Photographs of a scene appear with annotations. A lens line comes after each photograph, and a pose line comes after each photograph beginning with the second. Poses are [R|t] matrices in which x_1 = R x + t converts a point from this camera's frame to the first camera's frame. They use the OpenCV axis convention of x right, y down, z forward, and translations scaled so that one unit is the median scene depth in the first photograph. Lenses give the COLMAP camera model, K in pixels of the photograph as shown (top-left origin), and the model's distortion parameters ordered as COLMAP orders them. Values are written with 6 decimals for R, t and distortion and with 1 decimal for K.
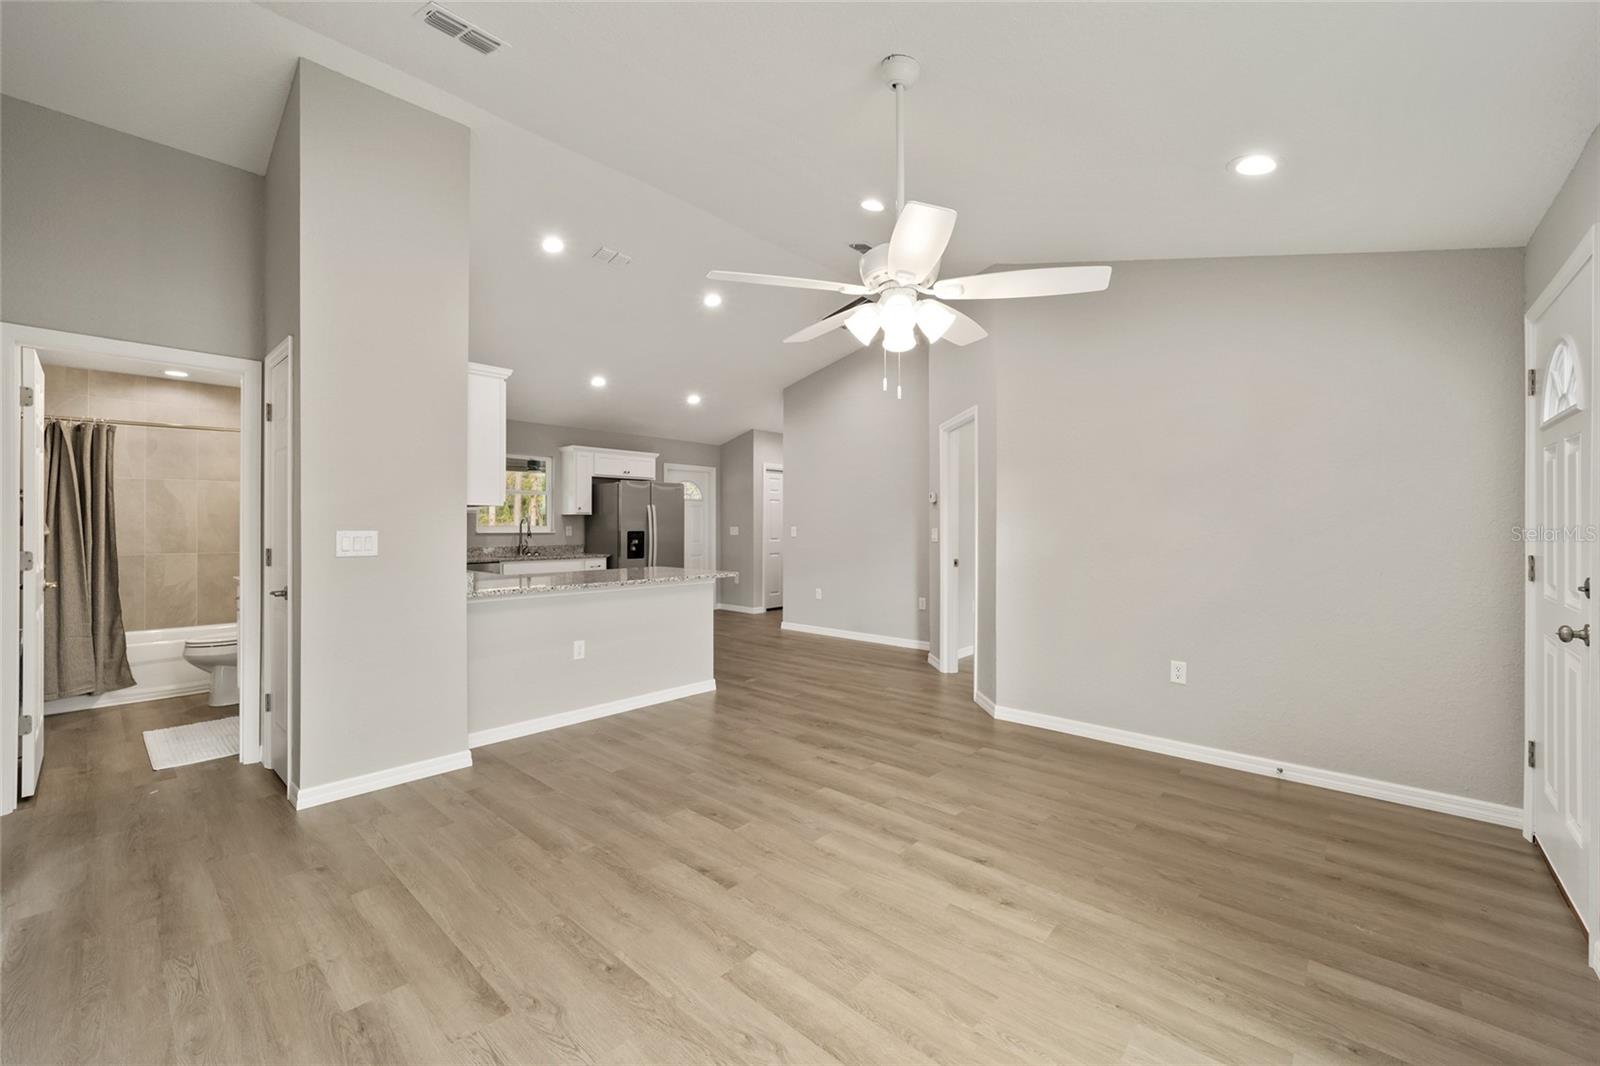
lens RADIAL K [[646.3, 0, 801.5], [0, 646.3, 522.9], [0, 0, 1]] dist [-0.007219, 0.001614]
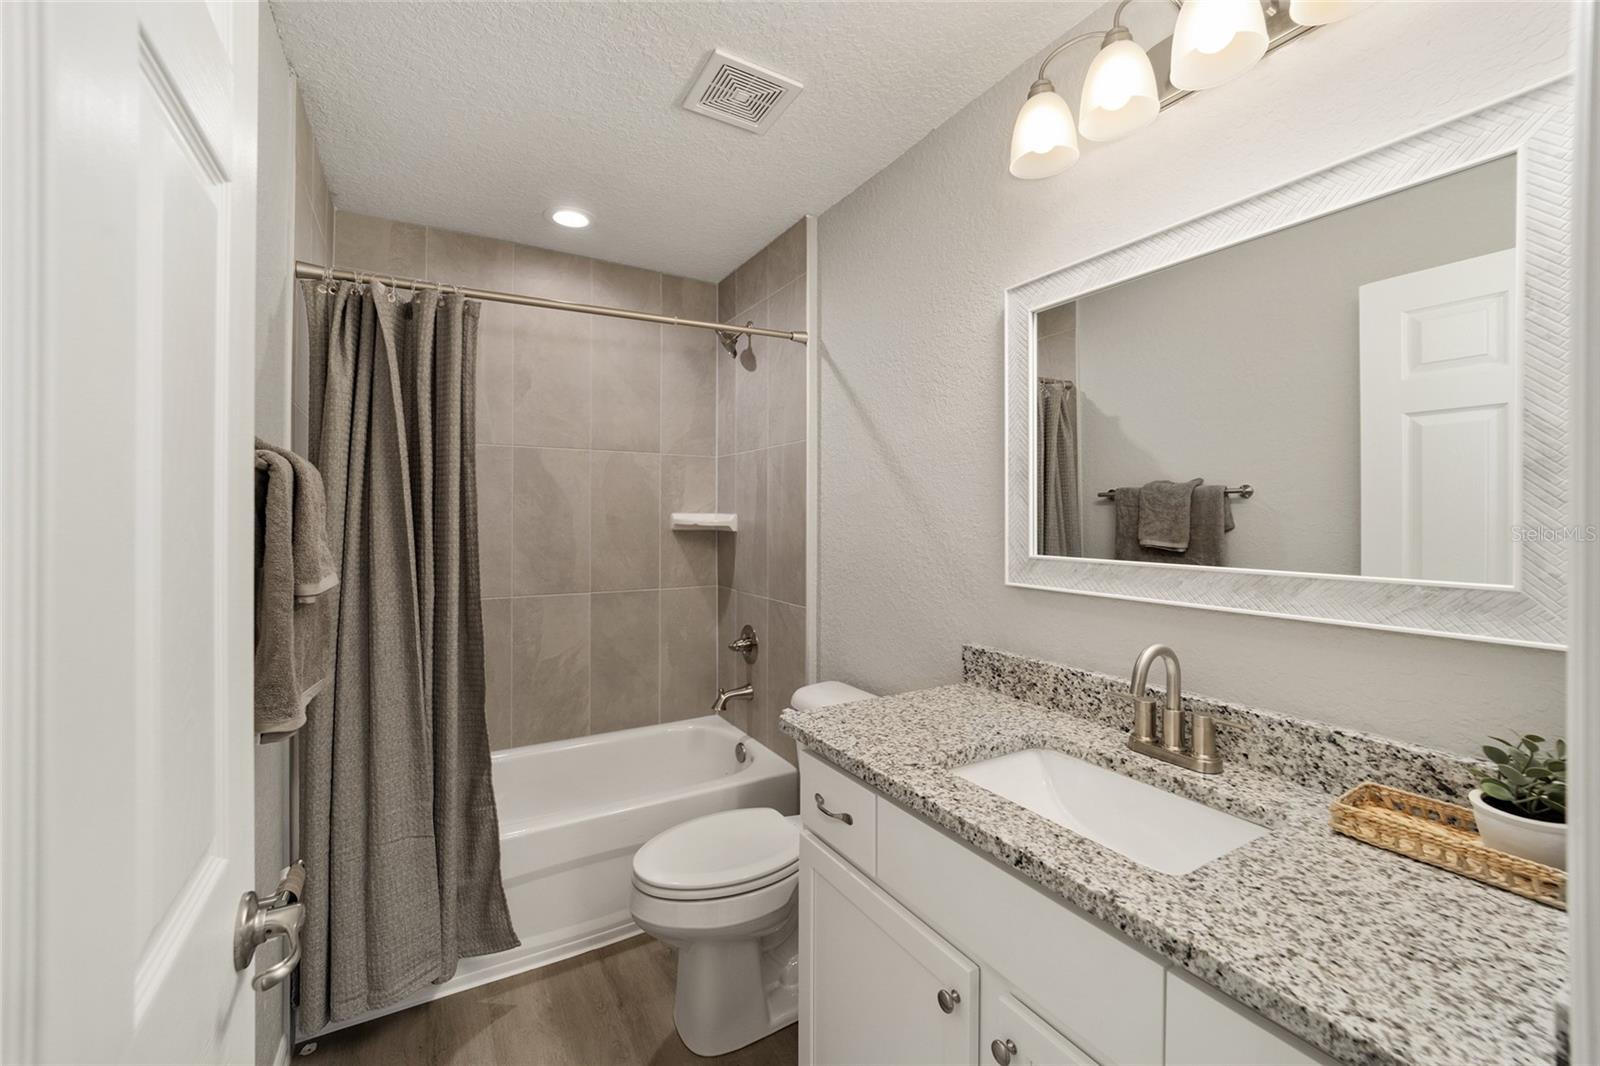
lens RADIAL K [[646.3, 0, 793.1], [0, 646.3, 516.8], [0, 0, 1]] dist [-0.007219, 0.001614]
pose [[0.951286, -0.001647, -0.308307, -0.754438], [0.000435, 0.999992, -0.003999, -0.013958], [0.308311, 0.003670, 0.951279, 0.674418]]
